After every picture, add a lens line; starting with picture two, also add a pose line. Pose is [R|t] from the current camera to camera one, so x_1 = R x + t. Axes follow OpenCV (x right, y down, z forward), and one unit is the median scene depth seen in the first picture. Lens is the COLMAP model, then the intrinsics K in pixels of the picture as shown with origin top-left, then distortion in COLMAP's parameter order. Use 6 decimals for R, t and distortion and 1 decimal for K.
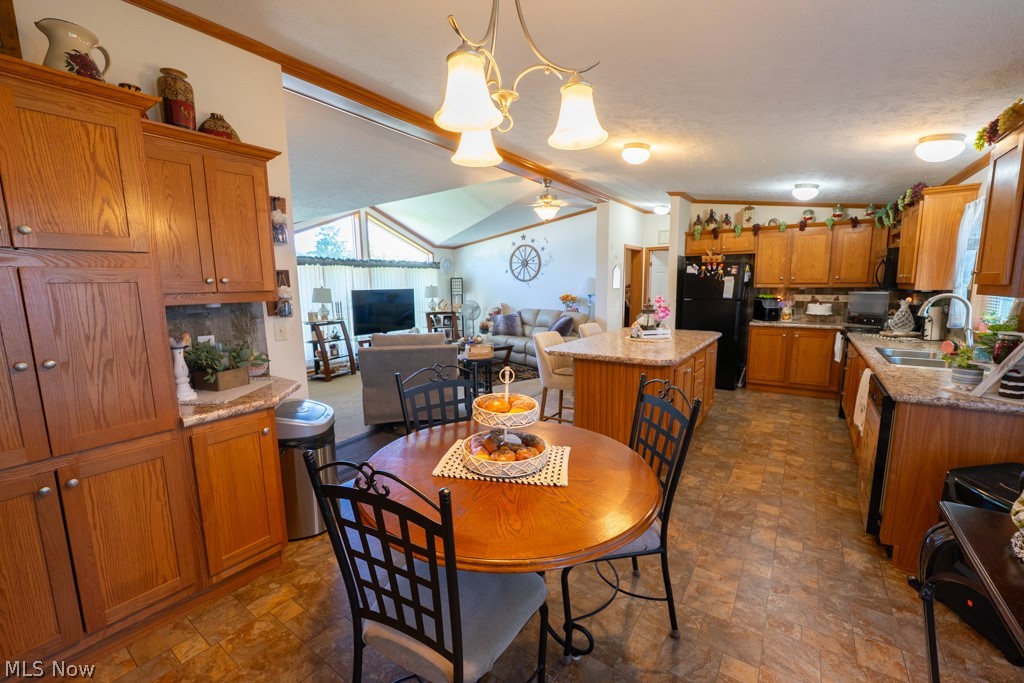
lens RADIAL K [[415.6, 0, 512.1], [0, 415.6, 345.5], [0, 0, 1]] dist [-0.007329, -0.001877]
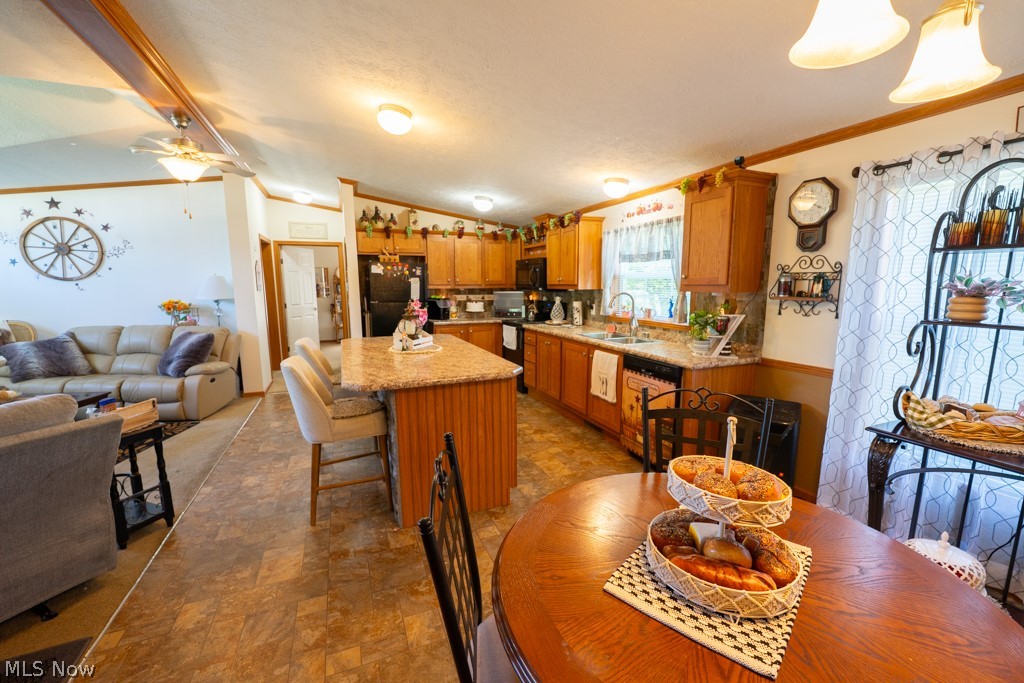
lens RADIAL K [[415.6, 0, 510.9], [0, 415.6, 344.1], [0, 0, 1]] dist [-0.007329, -0.001877]
pose [[0.539932, -0.112716, 0.834127, -0.184240], [0.120510, 0.991136, 0.055926, -0.034076], [-0.833037, 0.070324, 0.548729, 0.256095]]
